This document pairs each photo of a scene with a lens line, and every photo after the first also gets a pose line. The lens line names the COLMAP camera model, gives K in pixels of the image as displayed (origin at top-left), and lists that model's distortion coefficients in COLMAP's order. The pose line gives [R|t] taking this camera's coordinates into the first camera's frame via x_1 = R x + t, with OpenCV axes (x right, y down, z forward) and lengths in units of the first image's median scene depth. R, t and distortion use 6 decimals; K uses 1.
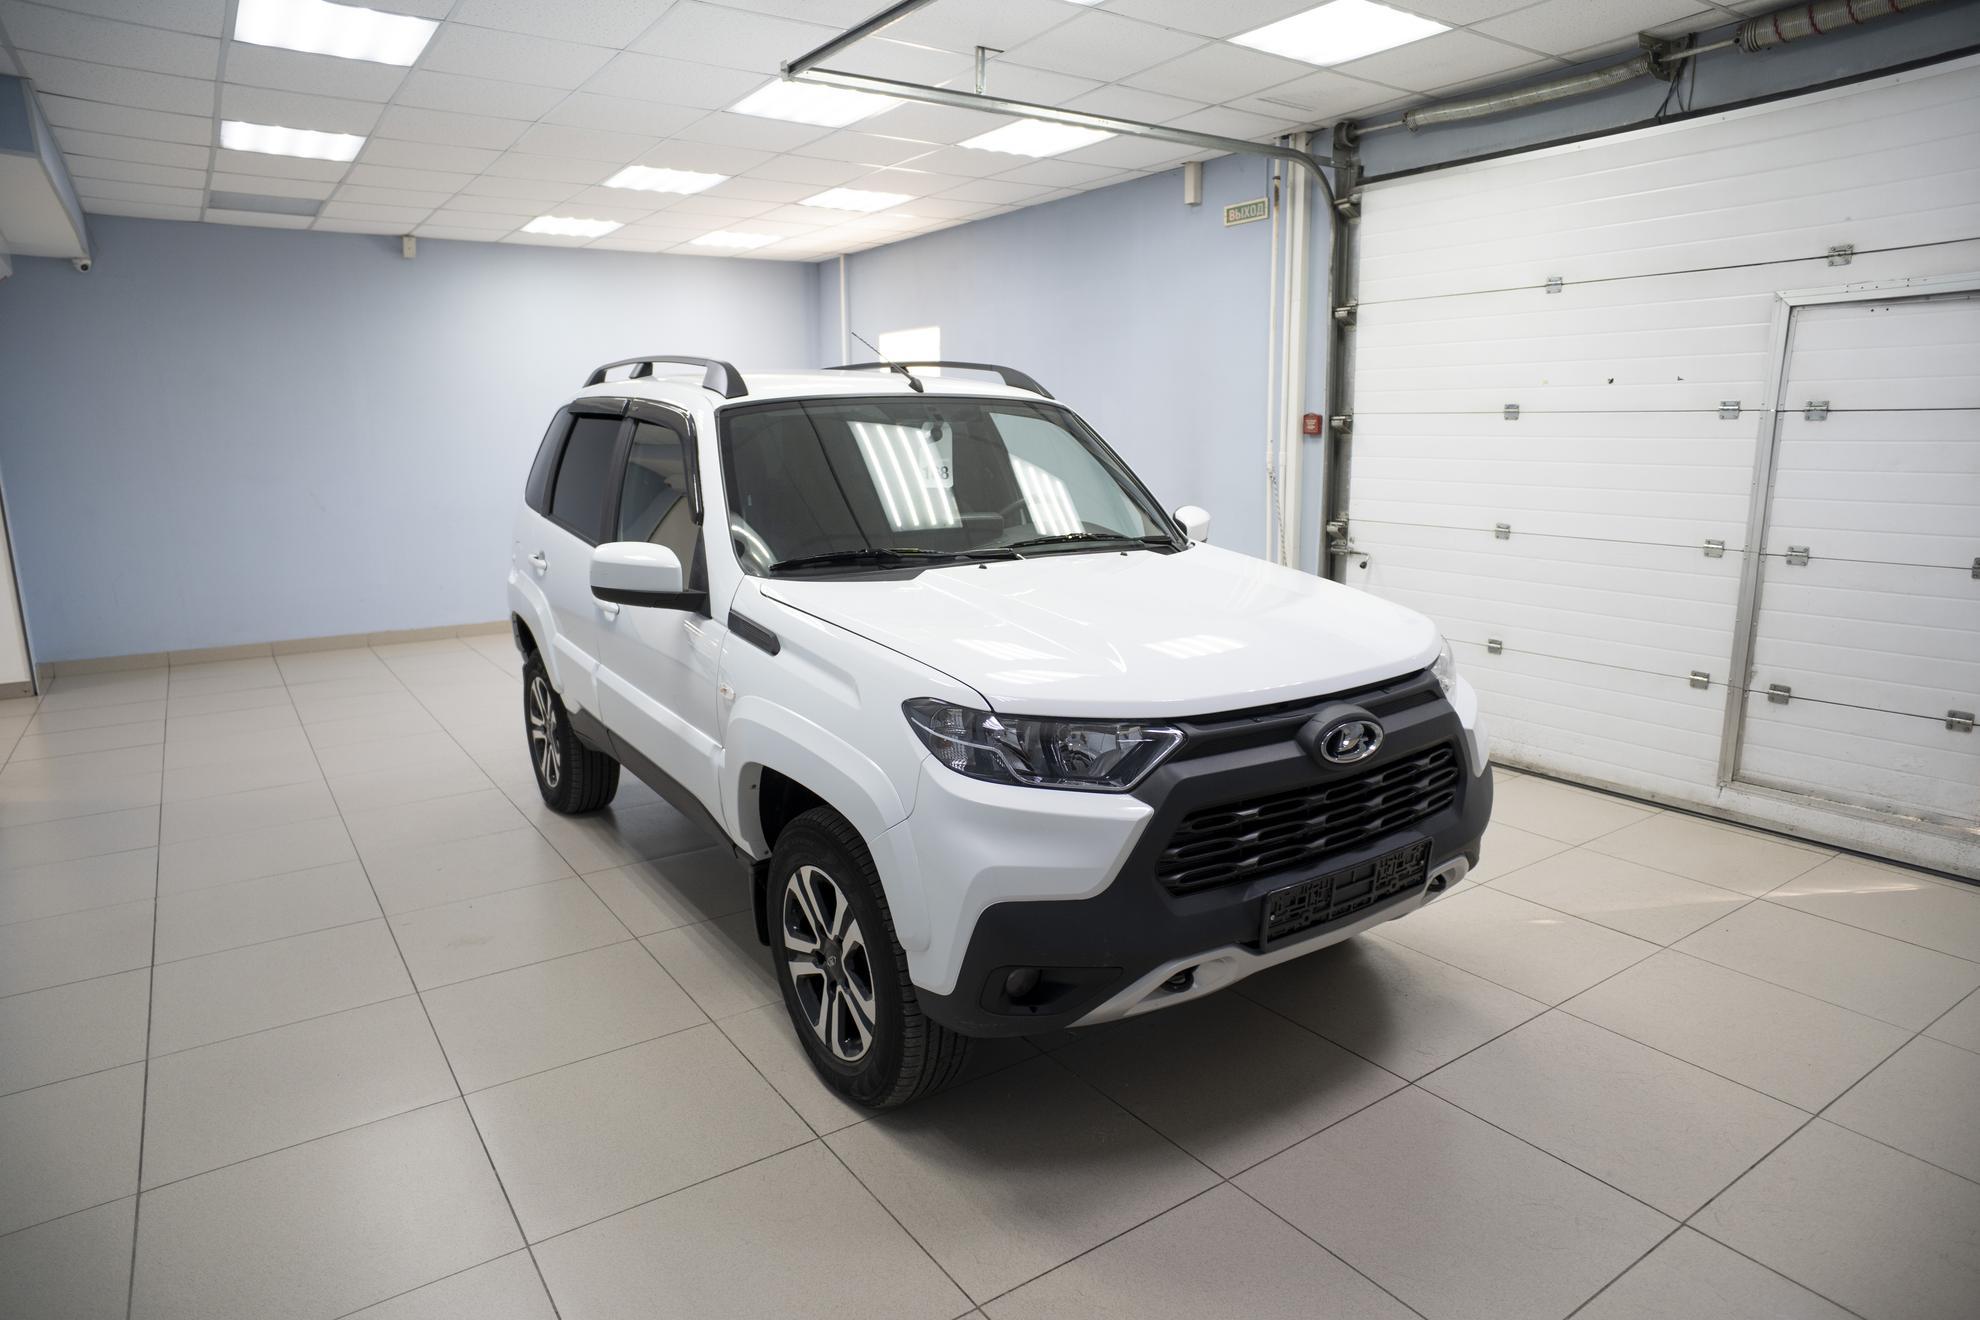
lens RADIAL K [[1171.9, 0, 992.8], [0, 1171.9, 653.9], [0, 0, 1]] dist [-0.070981, 0.055062]
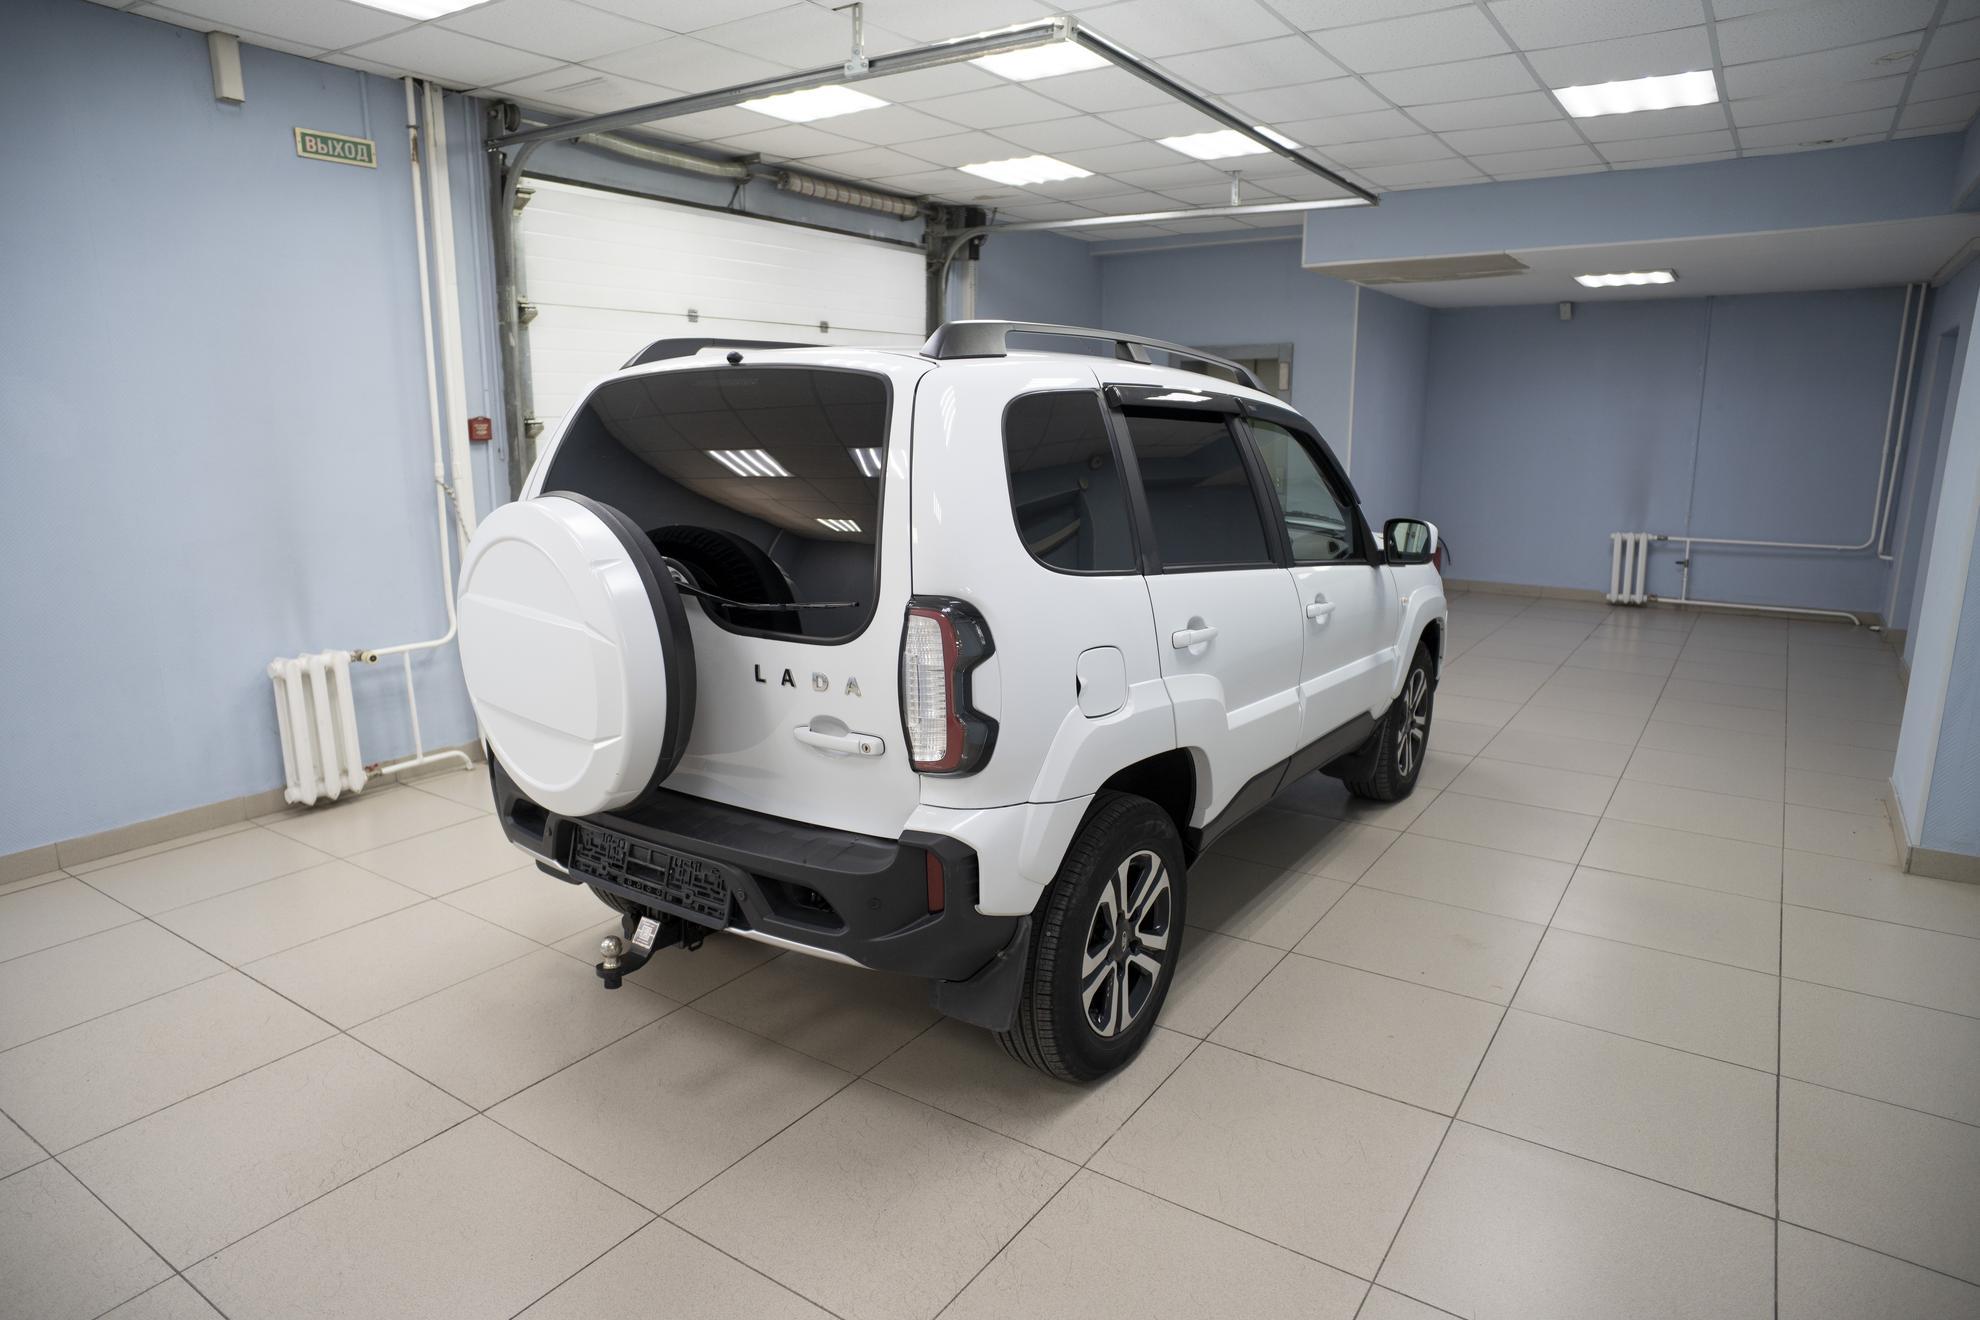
lens RADIAL K [[1171.9, 0, 992.8], [0, 1171.9, 653.9], [0, 0, 1]] dist [-0.070981, 0.055062]
pose [[-0.358817, -0.173981, 0.917050, -0.817482], [0.186166, 0.949397, 0.252959, -0.216982], [-0.914654, 0.261489, -0.308271, 1.124655]]
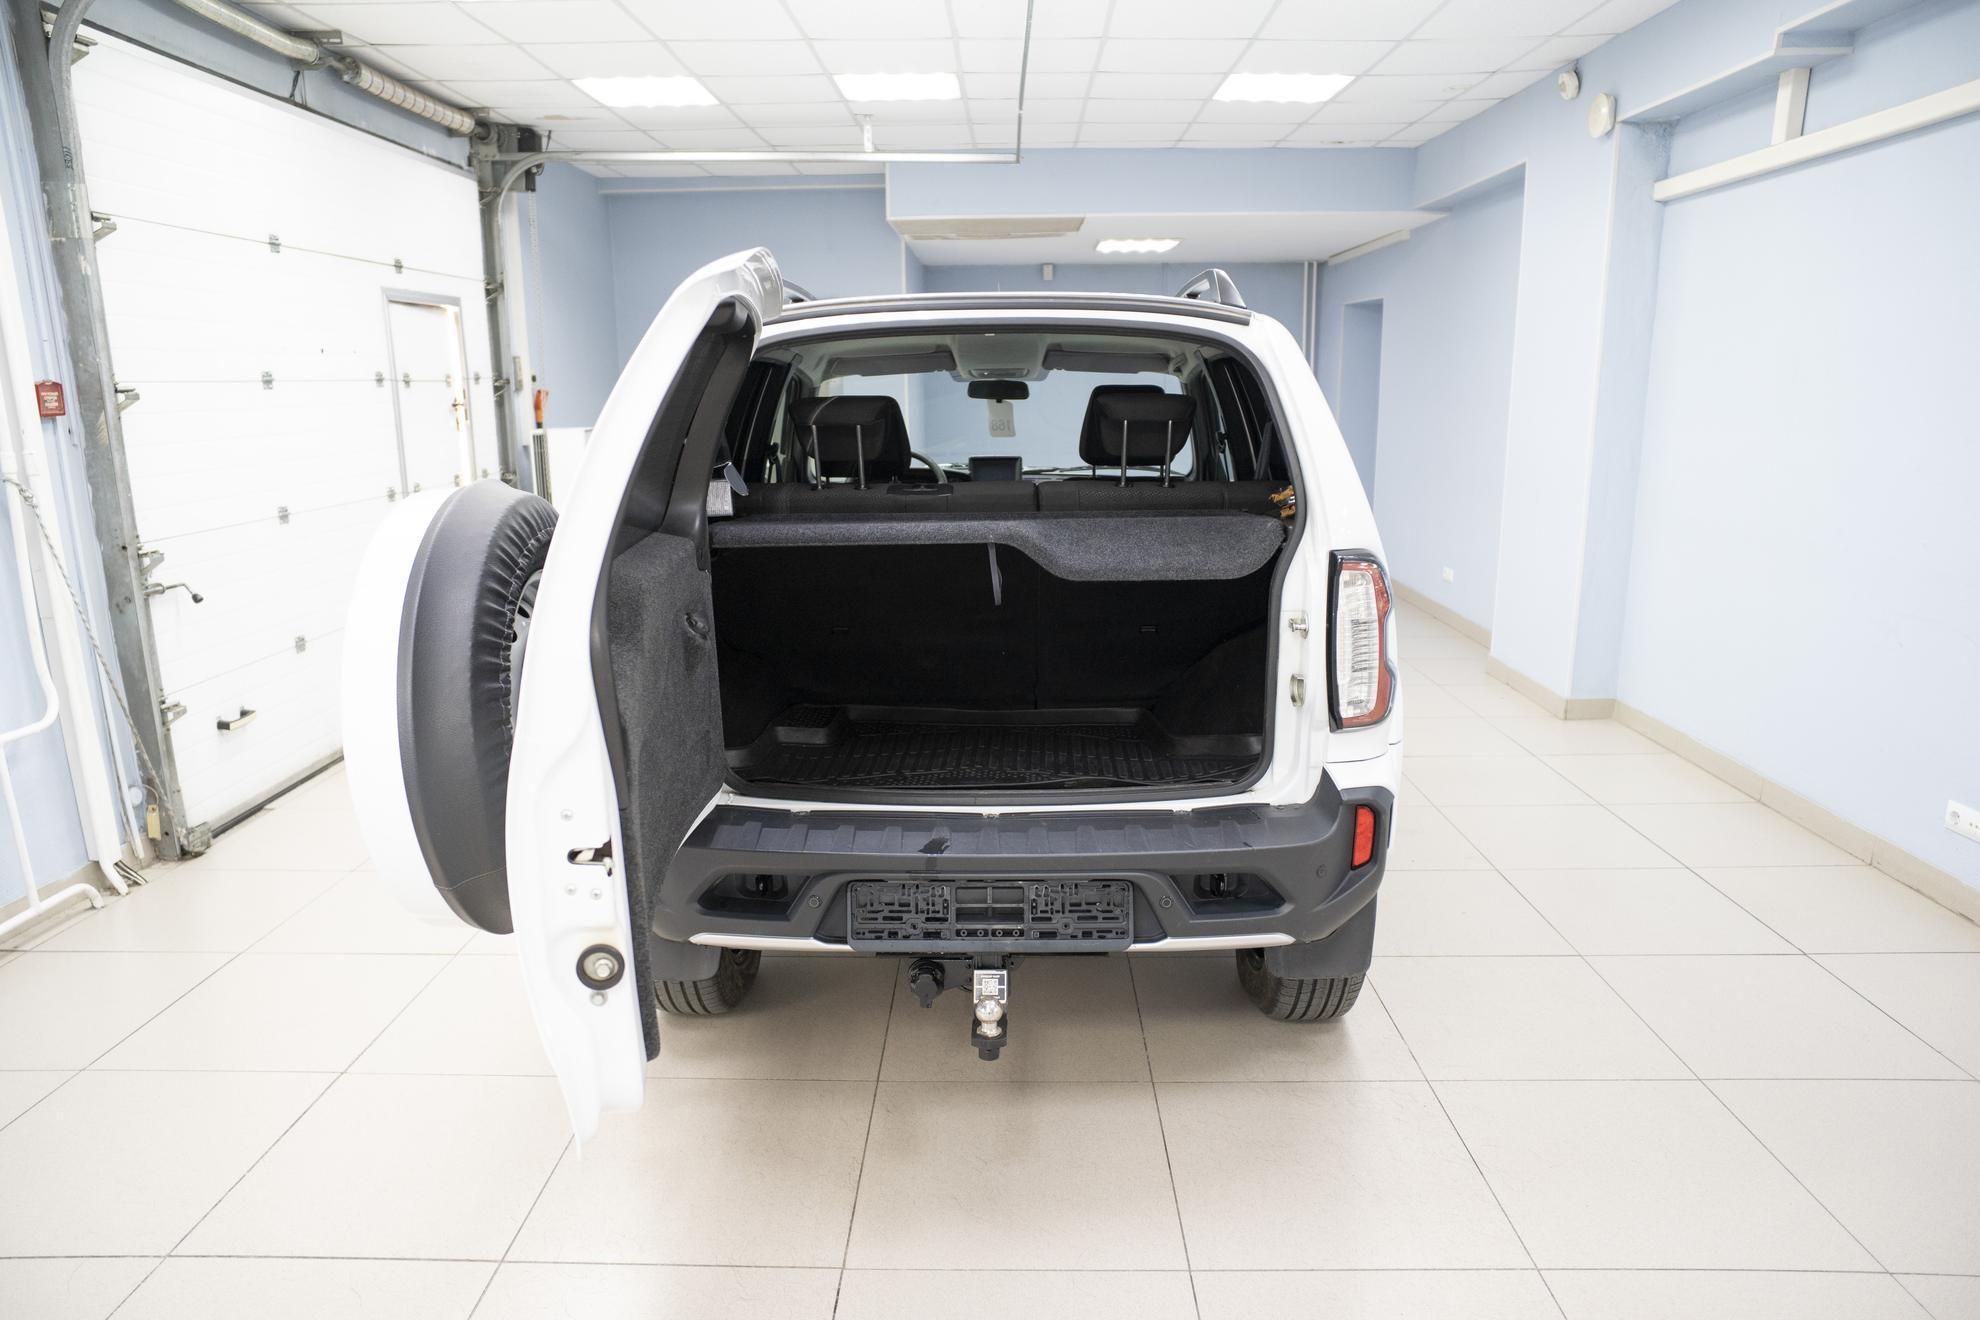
lens RADIAL K [[1247.1, 0, 990.0], [0, 1247.1, 660.0], [0, 0, 1]] dist [-0.081061, 0.054781]
pose [[-0.813711, -0.111854, 0.570407, -0.553074], [0.130094, 0.921373, 0.366262, -0.279132], [-0.566525, 0.372238, -0.735179, 1.439834]]
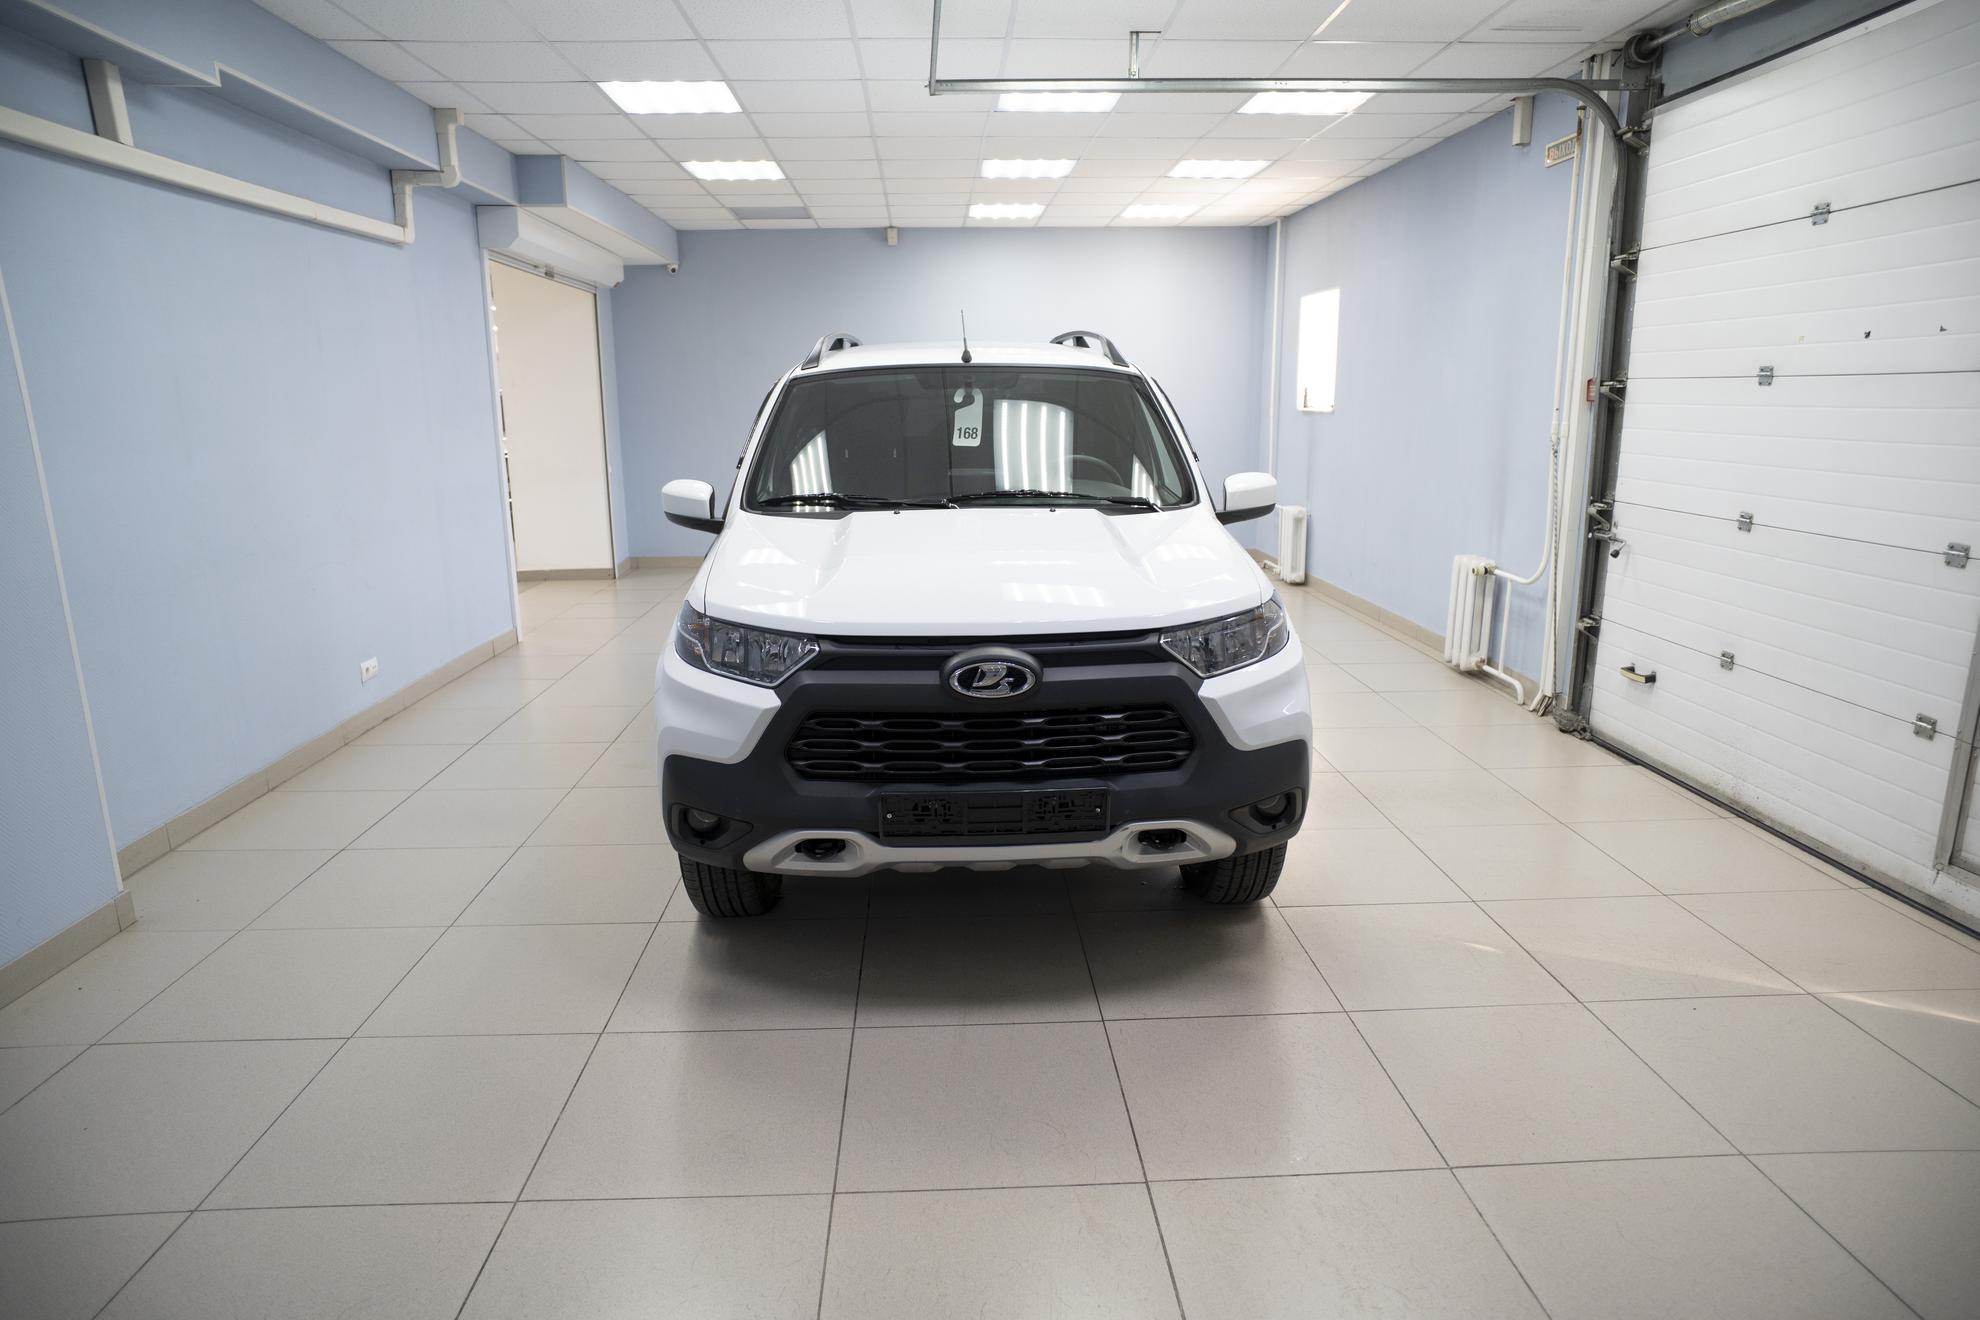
lens RADIAL K [[1179.3, 0, 990.0], [0, 1179.3, 660.0], [0, 0, 1]] dist [-0.071884, 0.059537]
pose [[0.847755, 0.119672, -0.516711, 0.426375], [-0.100490, 0.992808, 0.065066, -0.007954], [0.520781, -0.003235, 0.853684, 0.017675]]
